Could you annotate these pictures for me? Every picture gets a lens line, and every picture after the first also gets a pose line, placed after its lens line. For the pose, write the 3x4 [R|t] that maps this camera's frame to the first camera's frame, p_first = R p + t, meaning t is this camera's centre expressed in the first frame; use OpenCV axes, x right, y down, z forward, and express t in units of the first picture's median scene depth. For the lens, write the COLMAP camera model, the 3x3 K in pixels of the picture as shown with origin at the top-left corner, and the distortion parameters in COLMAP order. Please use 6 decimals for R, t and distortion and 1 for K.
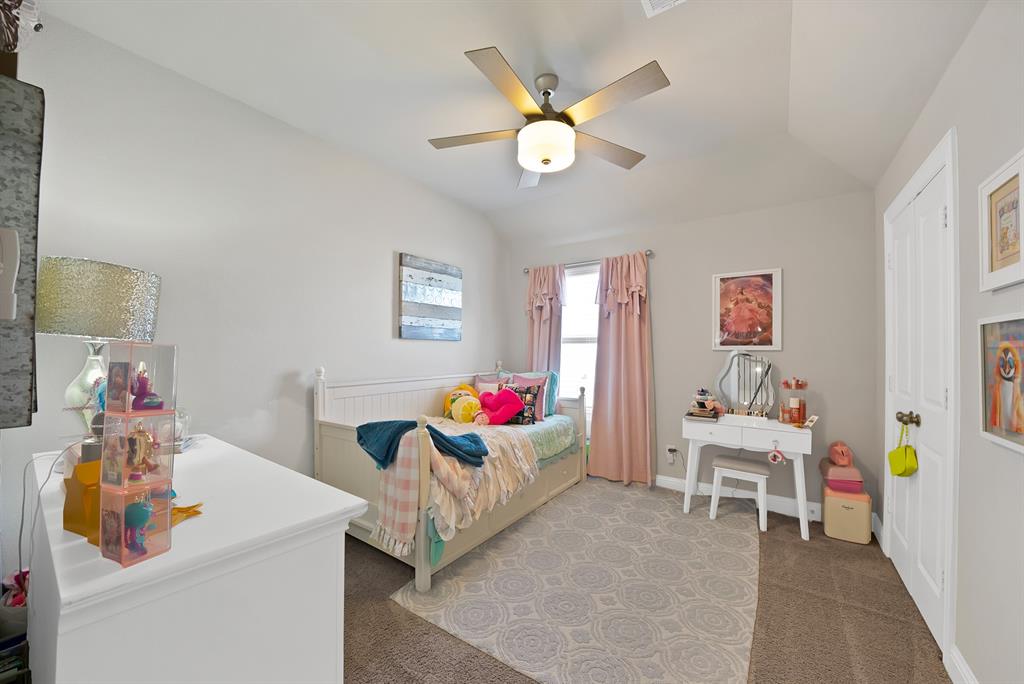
lens RADIAL K [[370.5, 0, 512.3], [0, 370.5, 347.9], [0, 0, 1]] dist [-0.023972, 0.001361]
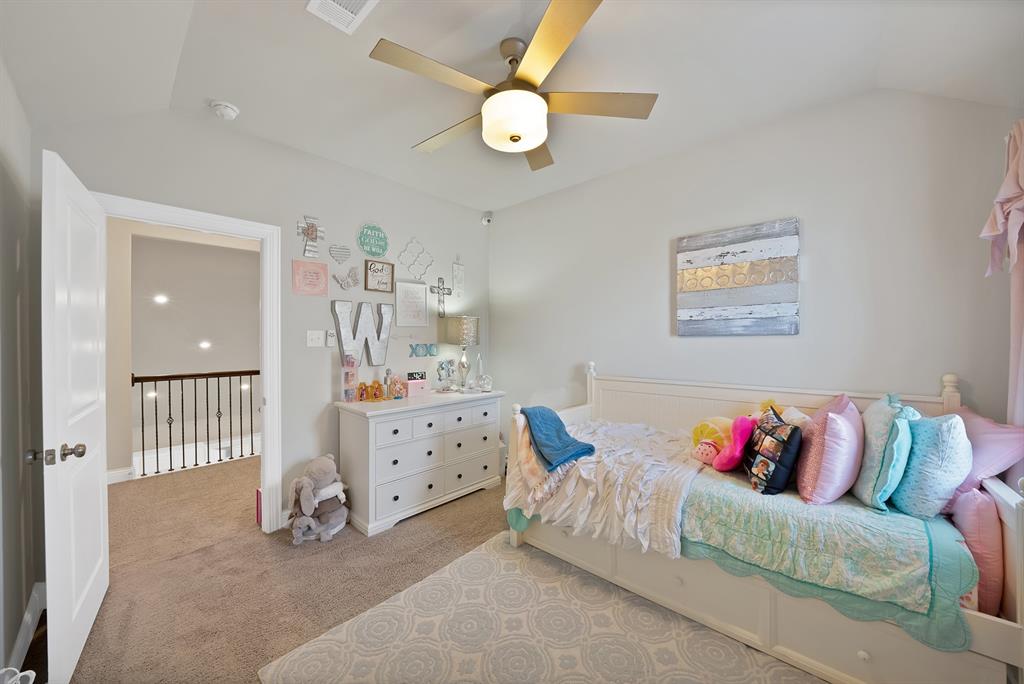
lens RADIAL K [[370.5, 0, 510.6], [0, 370.5, 340.6], [0, 0, 1]] dist [-0.023972, 0.001361]
pose [[-0.116457, -0.010193, -0.993143, 0.610495], [0.011511, 0.999866, -0.011612, -0.008456], [0.993129, -0.012785, -0.116324, 0.696064]]
